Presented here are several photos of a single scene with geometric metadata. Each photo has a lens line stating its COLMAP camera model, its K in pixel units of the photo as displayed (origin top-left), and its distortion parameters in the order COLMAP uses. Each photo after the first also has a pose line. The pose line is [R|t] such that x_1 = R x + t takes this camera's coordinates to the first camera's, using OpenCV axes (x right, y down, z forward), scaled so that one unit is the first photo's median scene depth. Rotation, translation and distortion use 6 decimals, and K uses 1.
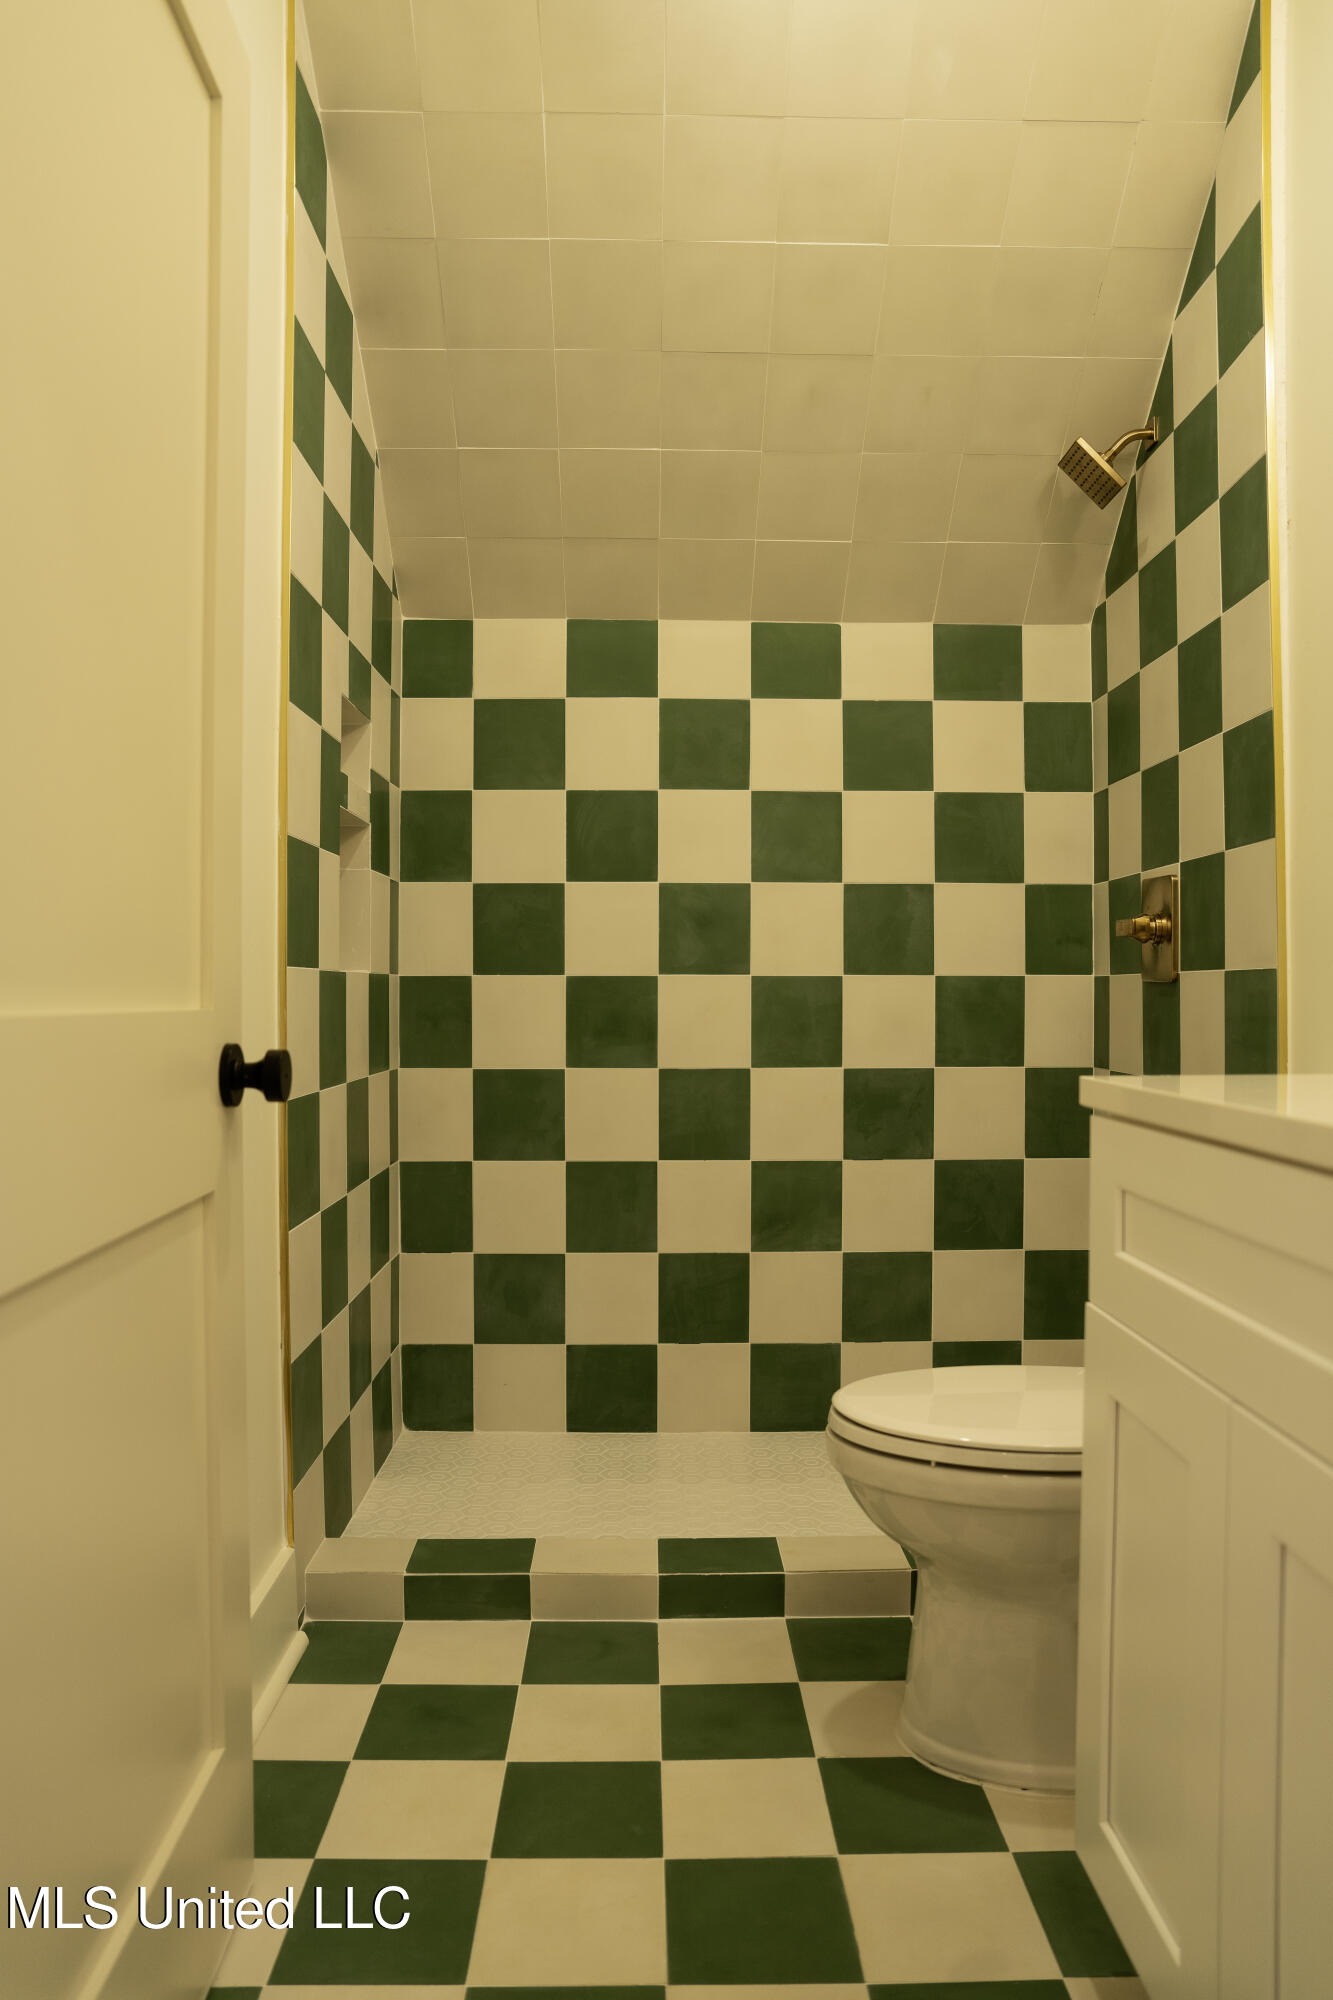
lens RADIAL K [[1367.4, 0, 666.5], [0, 1367.4, 1000.0], [0, 0, 1]] dist [-0.115690, 0.082109]
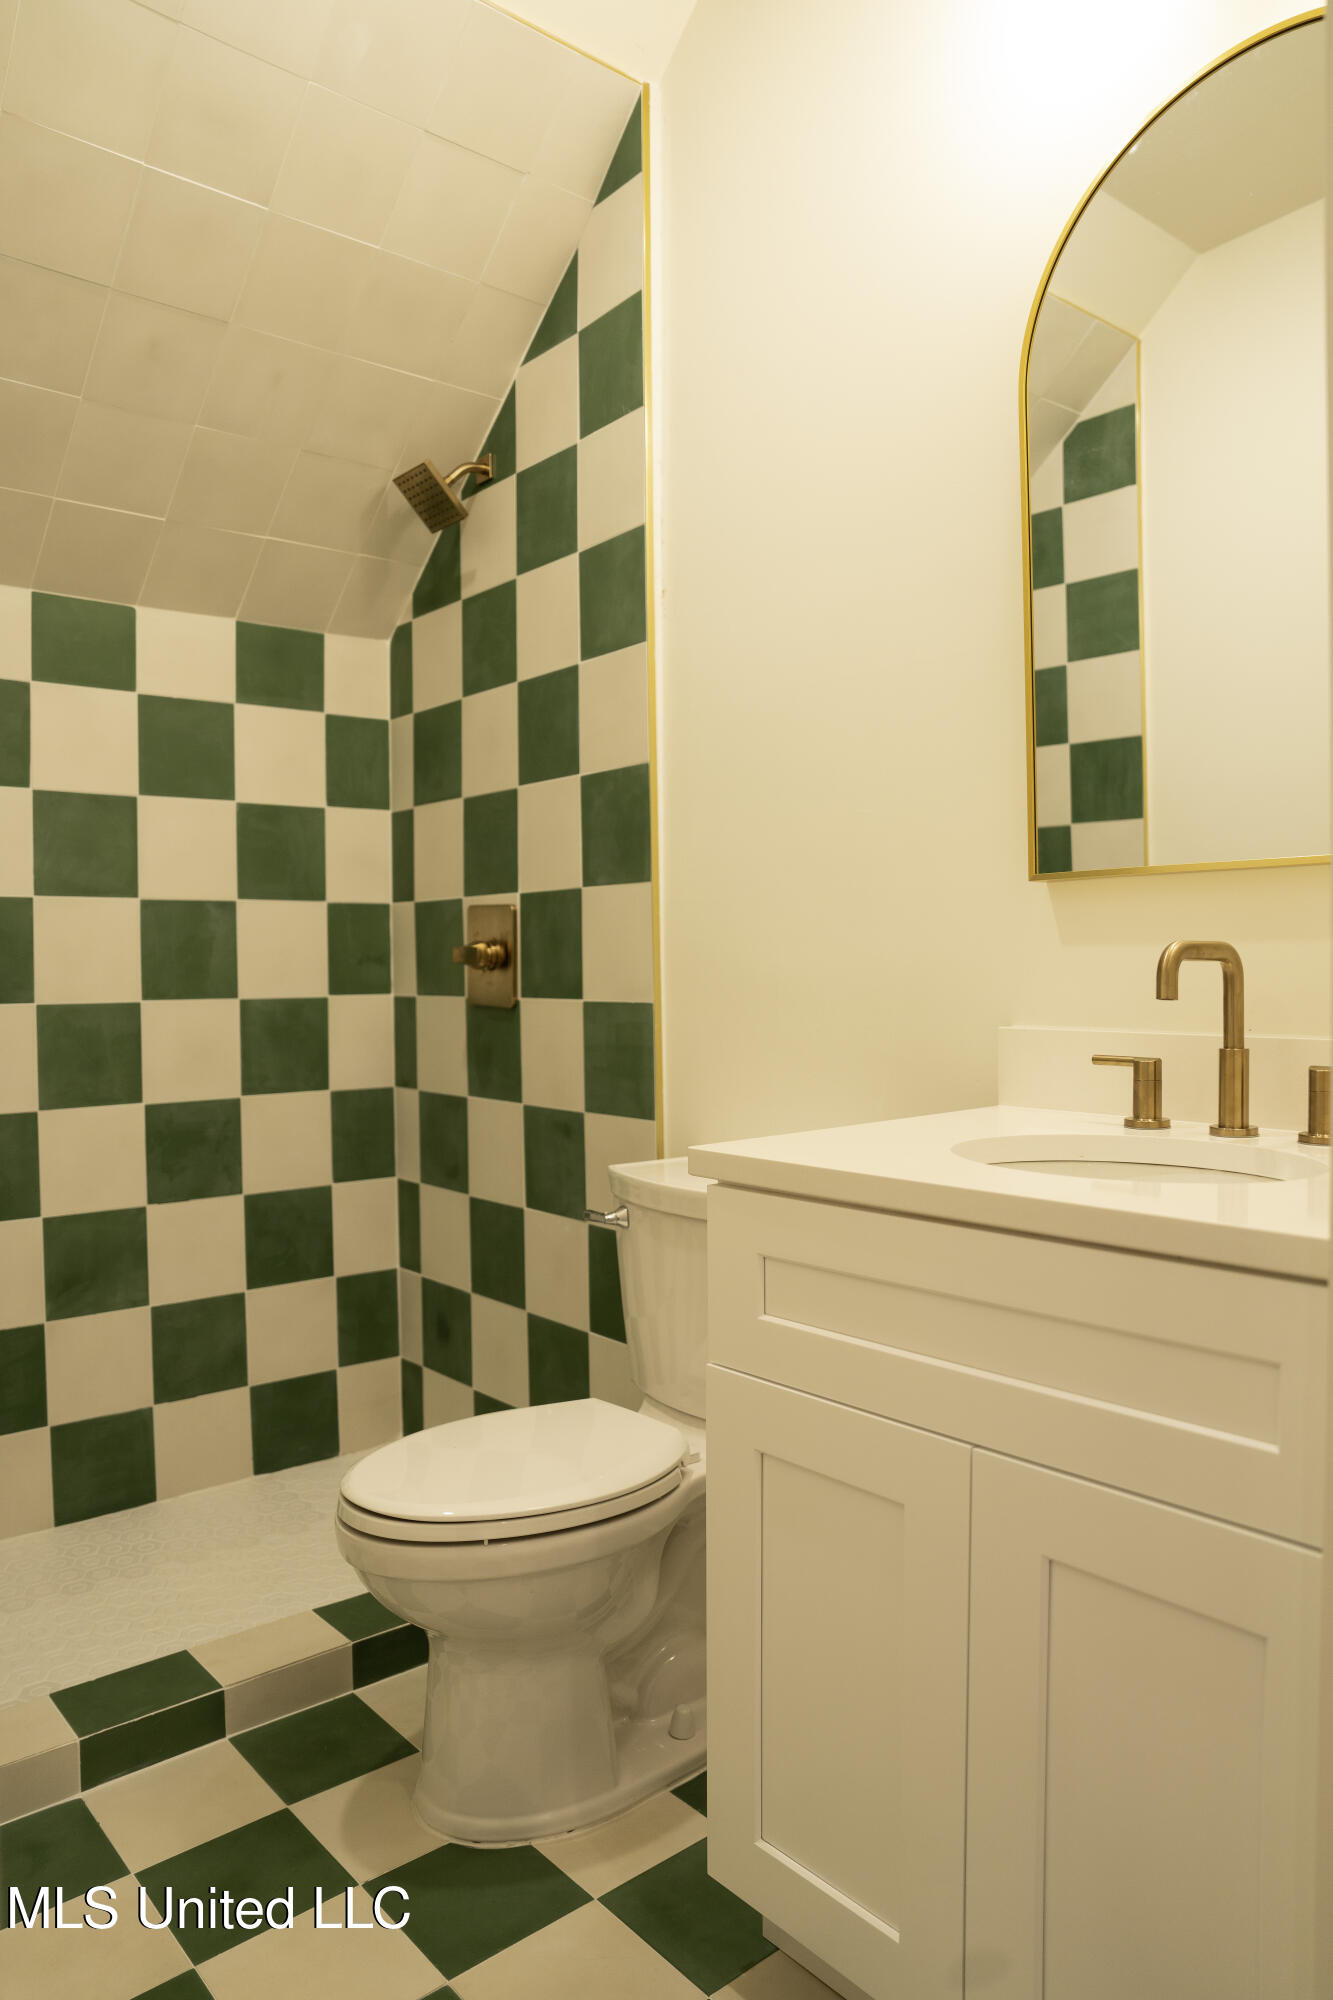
lens RADIAL K [[1367.4, 0, 666.5], [0, 1367.4, 1000.0], [0, 0, 1]] dist [-0.115690, 0.082109]
pose [[0.773180, -0.025565, 0.633671, -0.168957], [0.012294, 0.999604, 0.025328, -0.038087], [-0.634068, -0.011793, 0.773188, 0.096733]]
